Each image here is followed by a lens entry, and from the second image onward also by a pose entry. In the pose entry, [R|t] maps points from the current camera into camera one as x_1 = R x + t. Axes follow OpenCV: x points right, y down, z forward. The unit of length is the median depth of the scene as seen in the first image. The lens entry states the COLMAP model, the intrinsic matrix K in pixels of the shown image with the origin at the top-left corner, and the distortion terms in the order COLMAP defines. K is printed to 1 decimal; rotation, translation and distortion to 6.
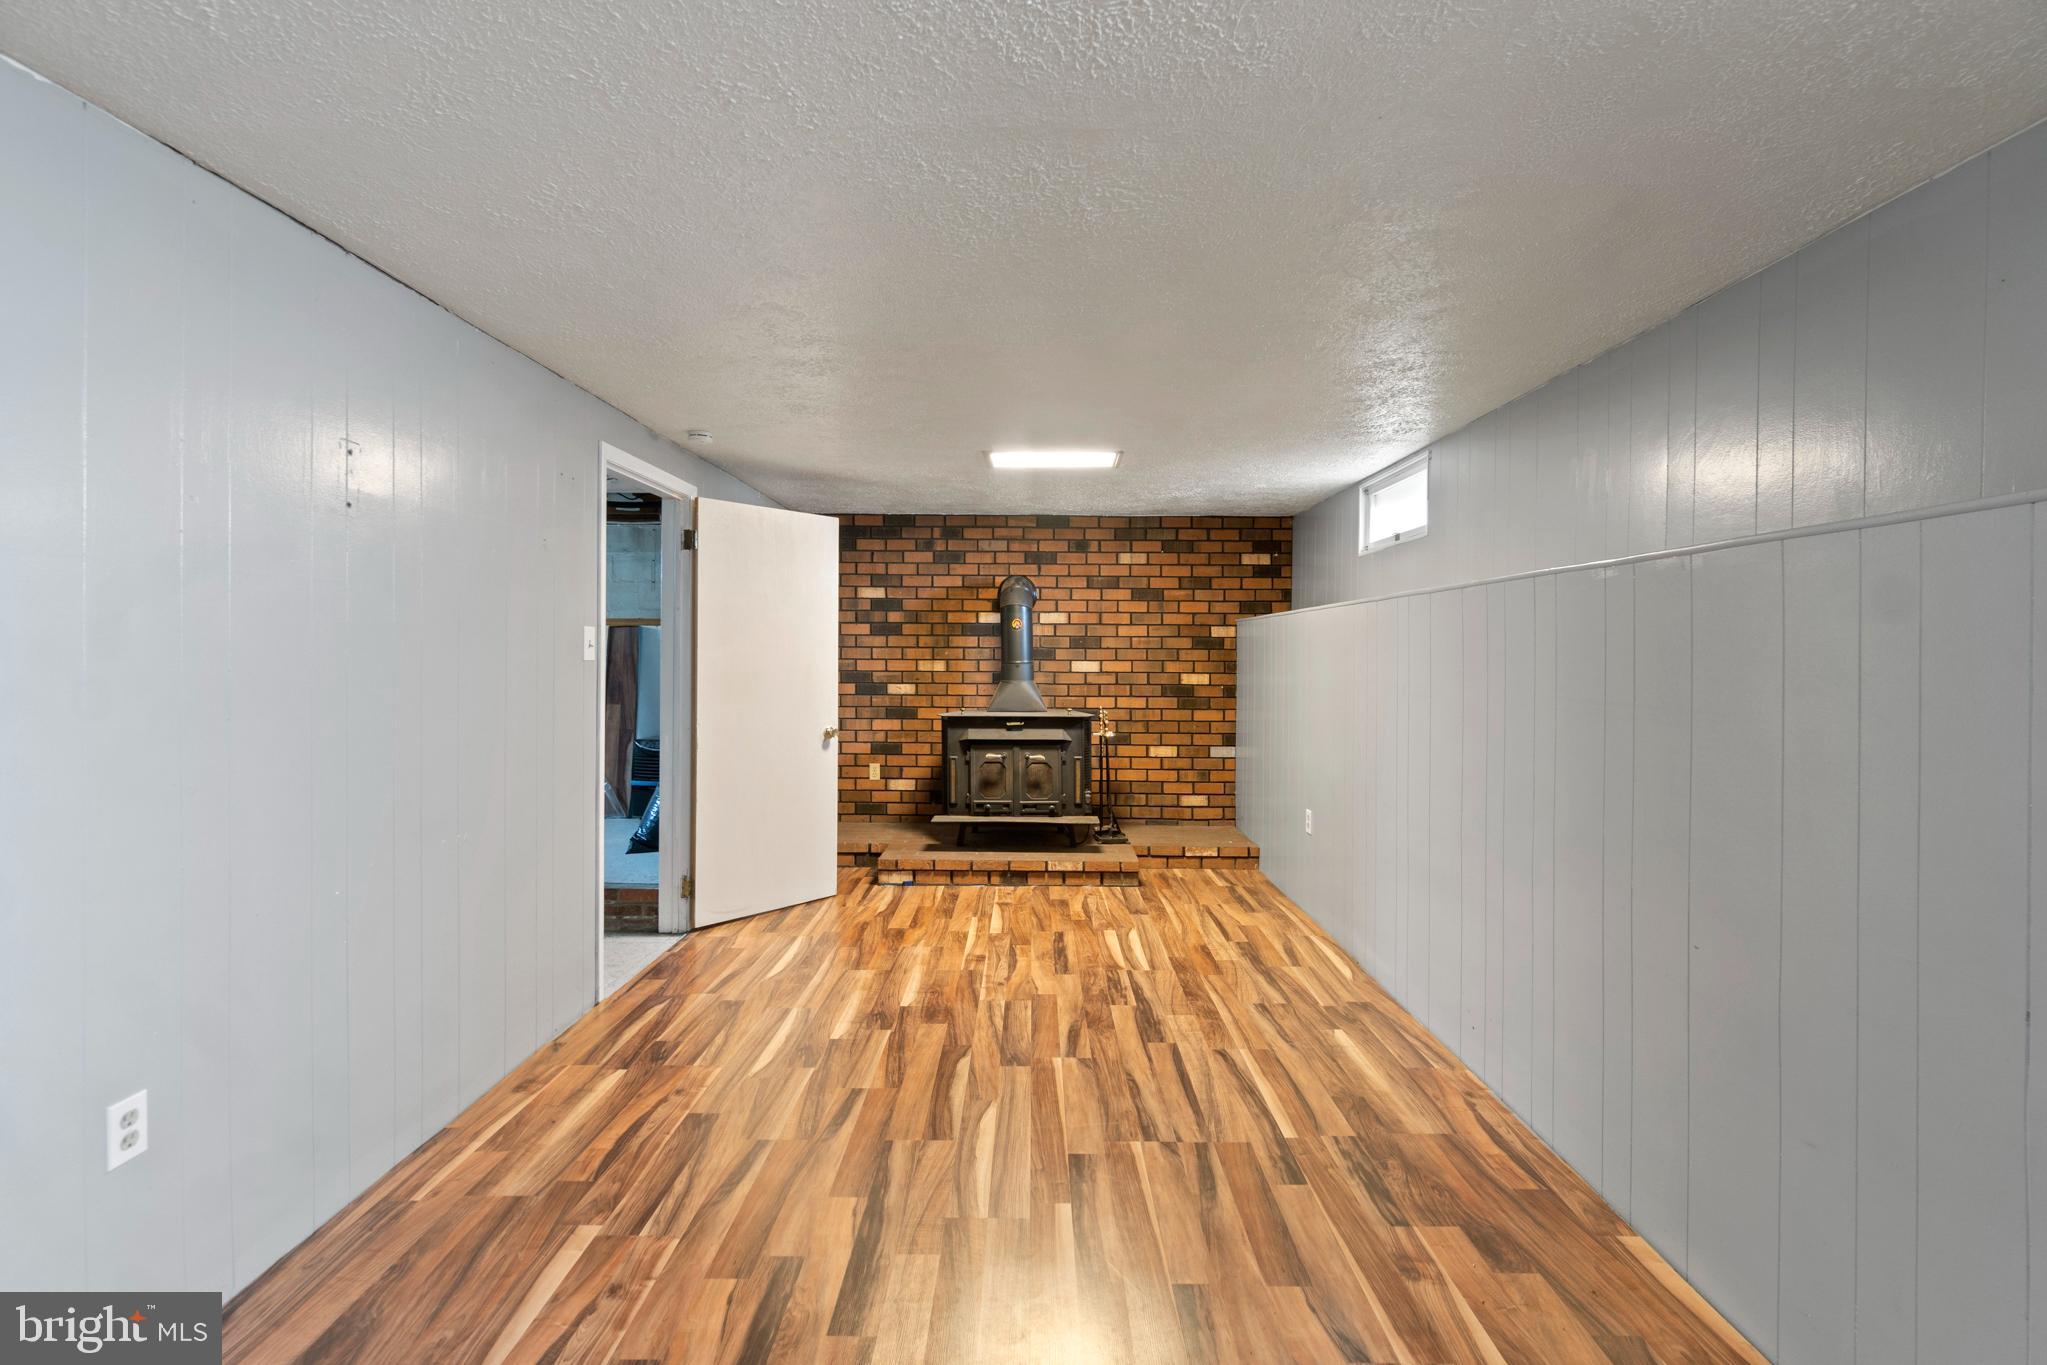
lens RADIAL K [[895.3, 0, 1025.5], [0, 895.3, 667.1], [0, 0, 1]] dist [-0.005425, 0.001237]
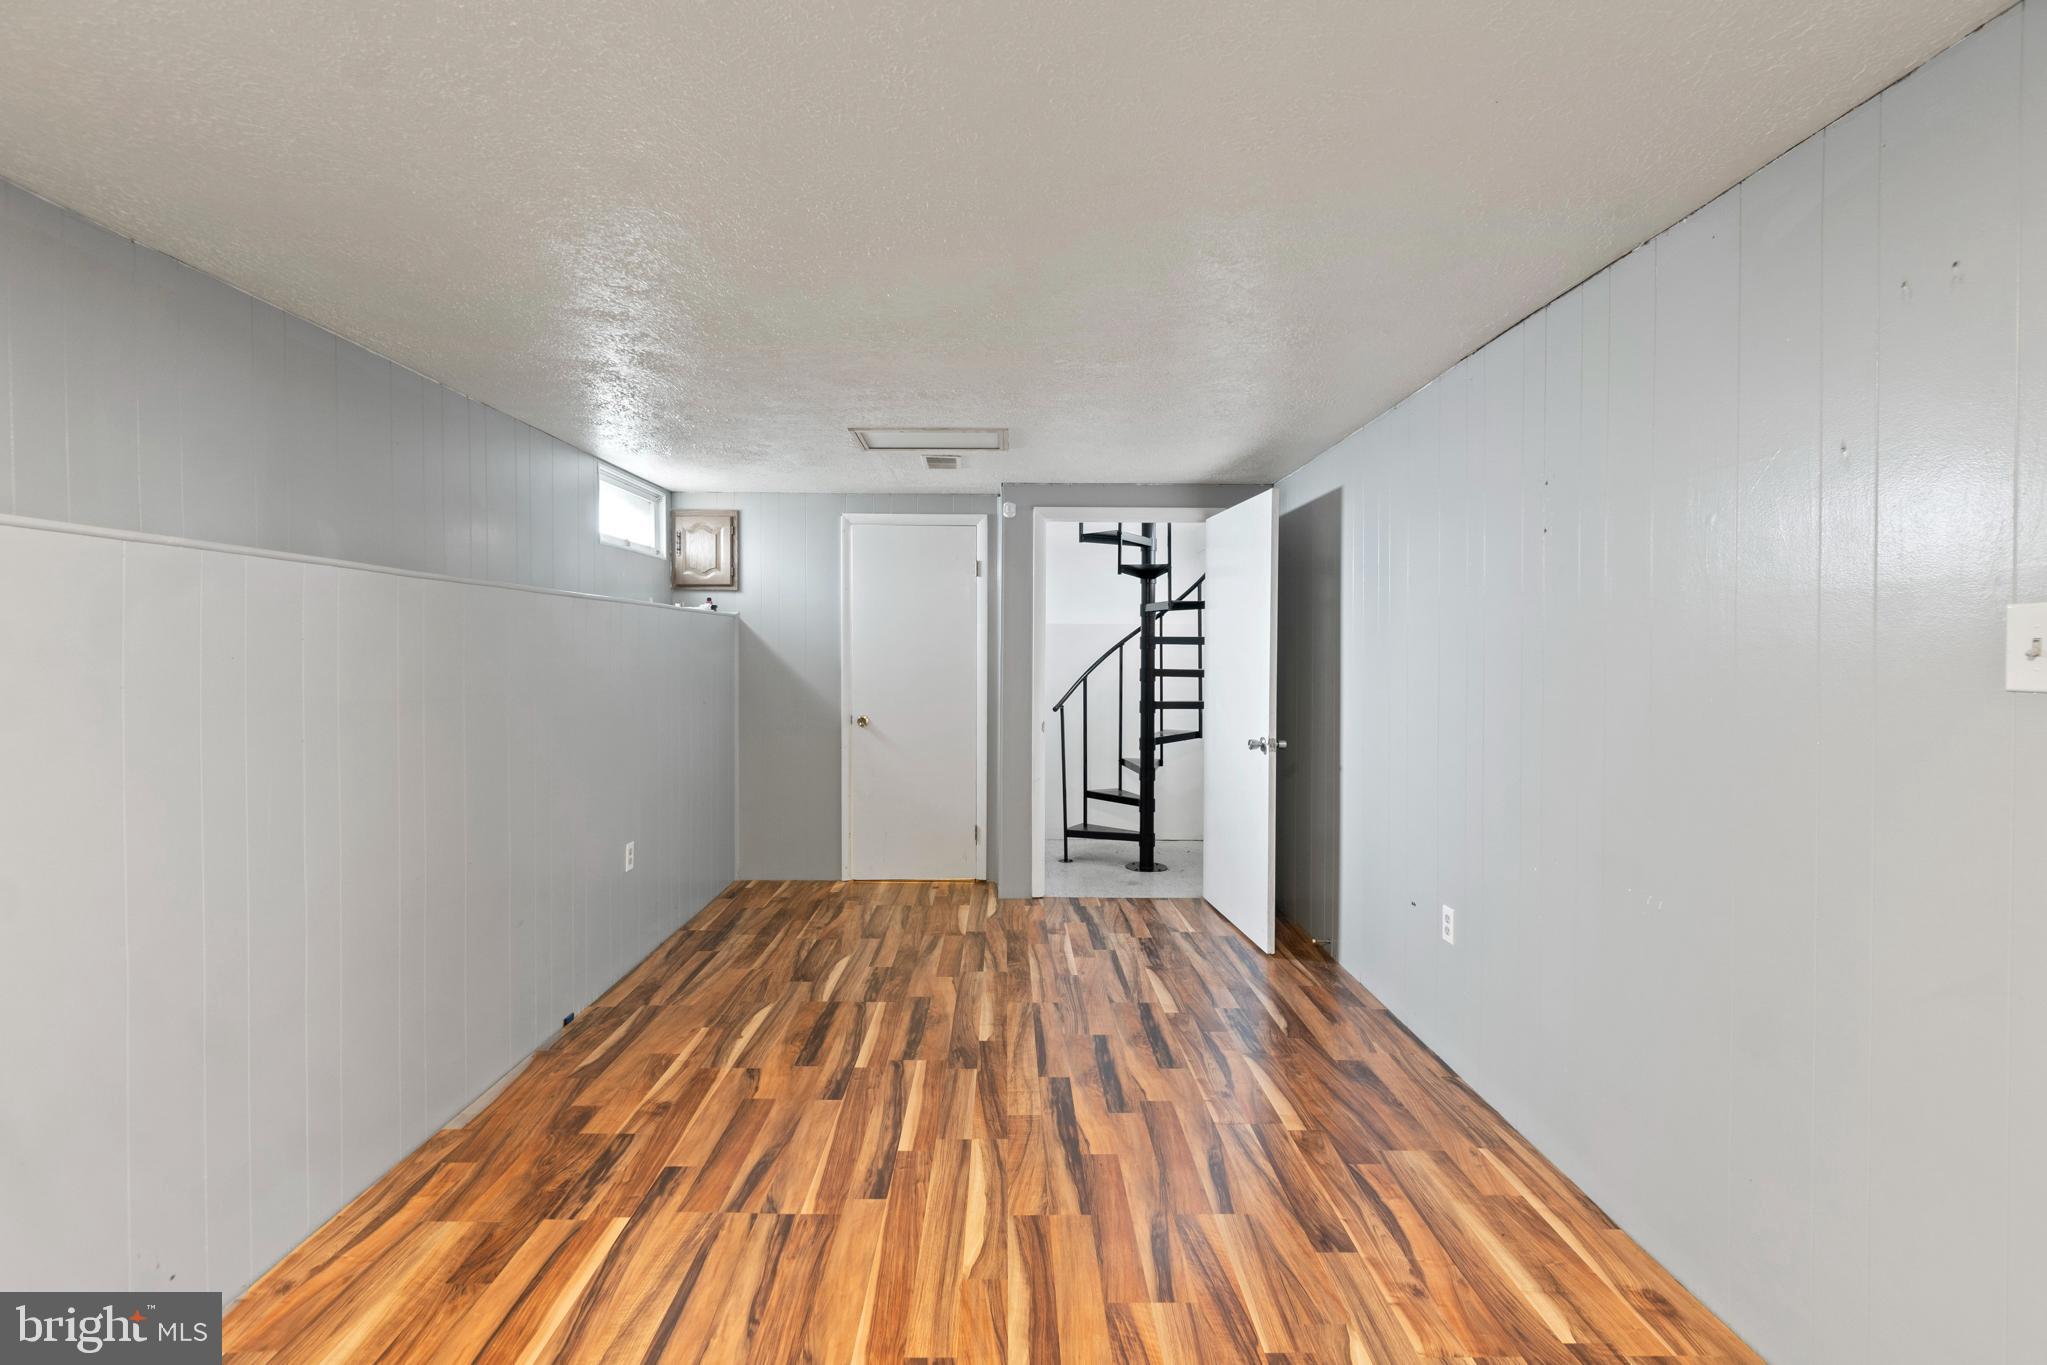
lens RADIAL K [[895.3, 0, 1019.9], [0, 895.3, 669.6], [0, 0, 1]] dist [-0.005425, 0.001237]
pose [[-0.999707, -0.006541, -0.023295, -0.064874], [-0.007351, 0.999365, 0.034867, -0.037745], [0.023052, 0.035028, -0.999120, 1.890378]]
